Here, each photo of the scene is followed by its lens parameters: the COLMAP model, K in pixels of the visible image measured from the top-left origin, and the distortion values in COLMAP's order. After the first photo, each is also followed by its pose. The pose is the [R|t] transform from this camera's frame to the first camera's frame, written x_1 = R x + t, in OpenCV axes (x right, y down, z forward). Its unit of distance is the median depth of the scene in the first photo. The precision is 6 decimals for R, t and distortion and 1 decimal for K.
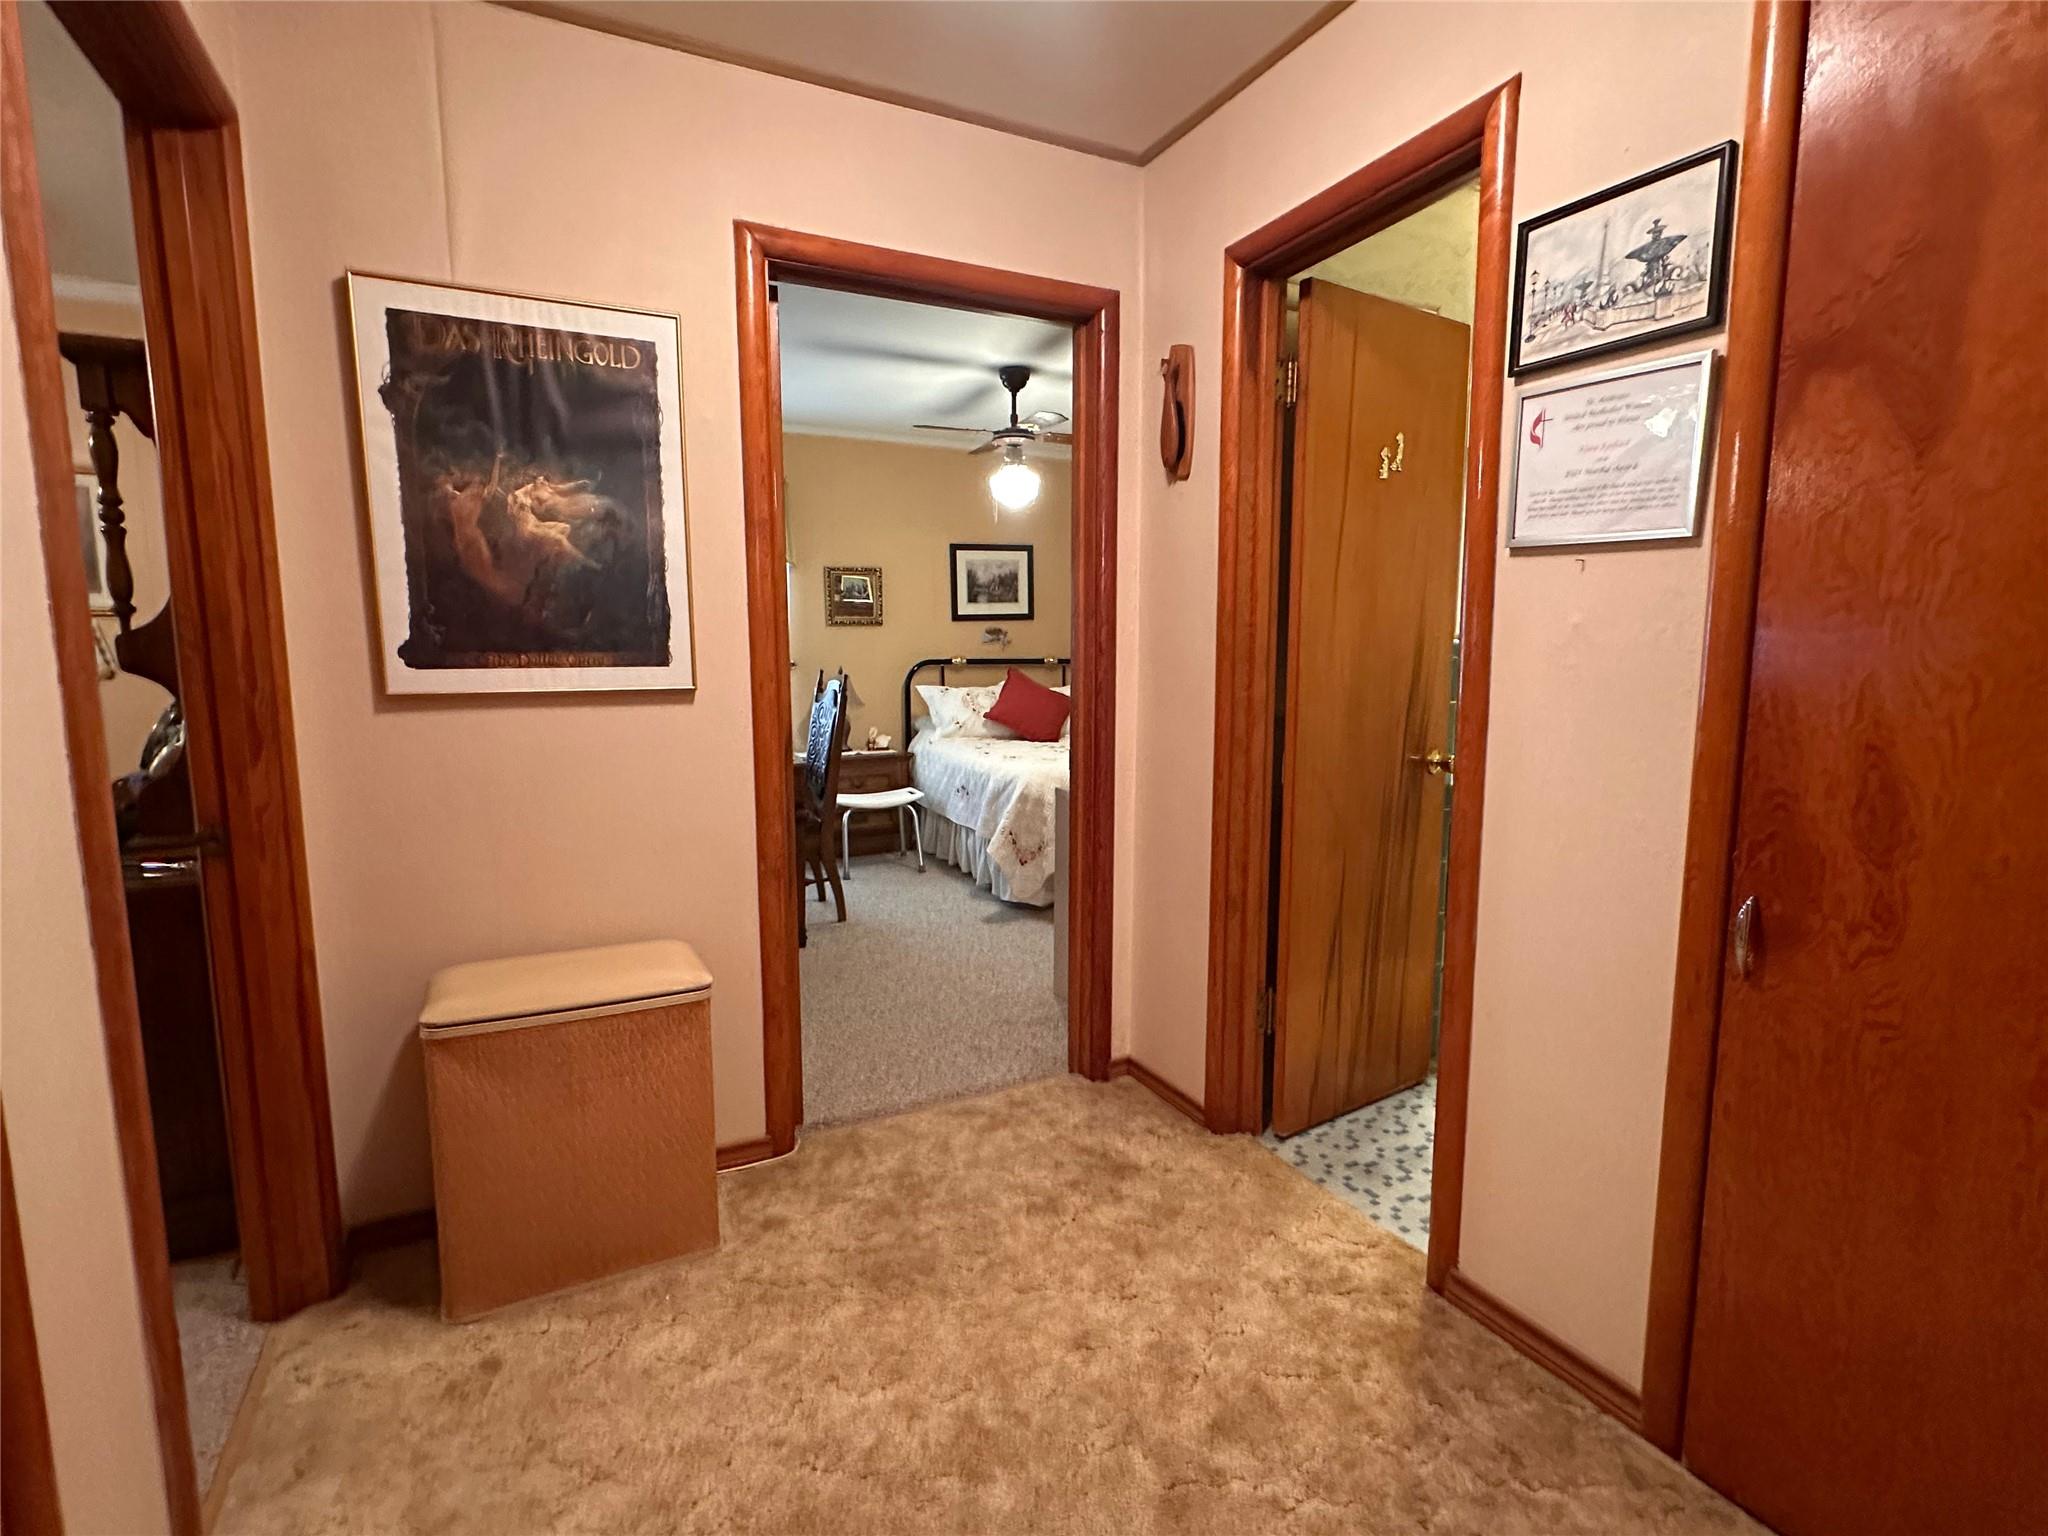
lens RADIAL K [[977.0, 0, 1027.4], [0, 977.0, 769.2], [0, 0, 1]] dist [-0.004509, -0.000436]
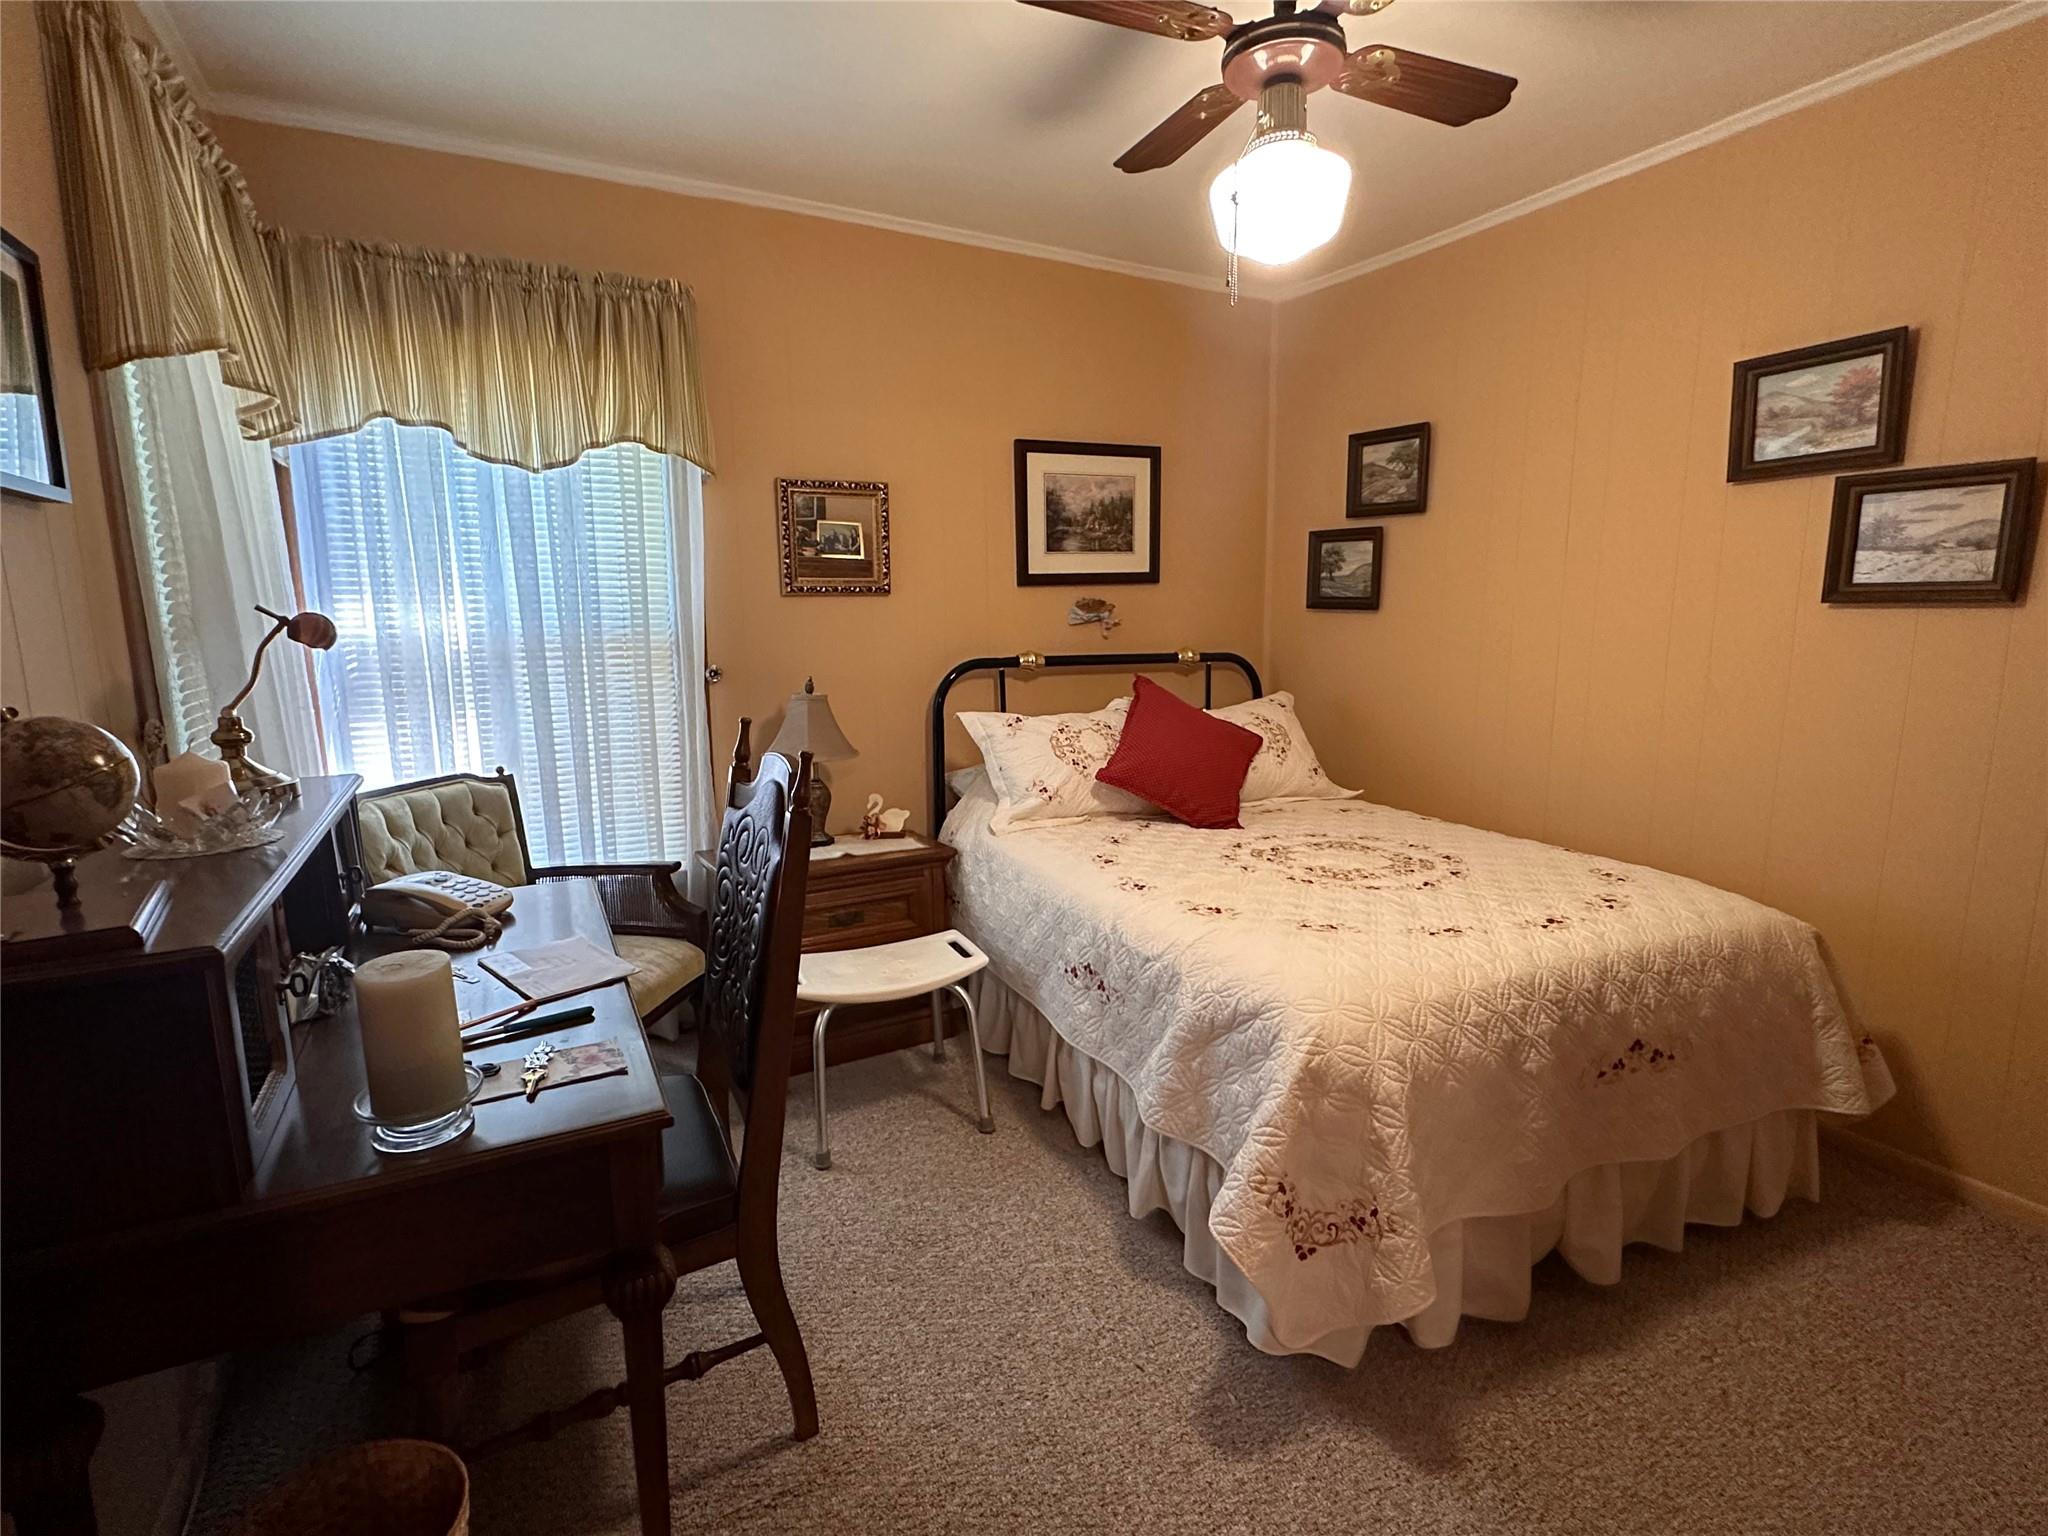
lens RADIAL K [[977.0, 0, 1017.8], [0, 977.0, 761.0], [0, 0, 1]] dist [-0.004509, -0.000436]
pose [[0.999977, -0.005512, 0.003997, -0.083631], [0.005413, 0.999687, 0.024422, -0.071914], [-0.004130, -0.024399, 0.999694, 0.482673]]
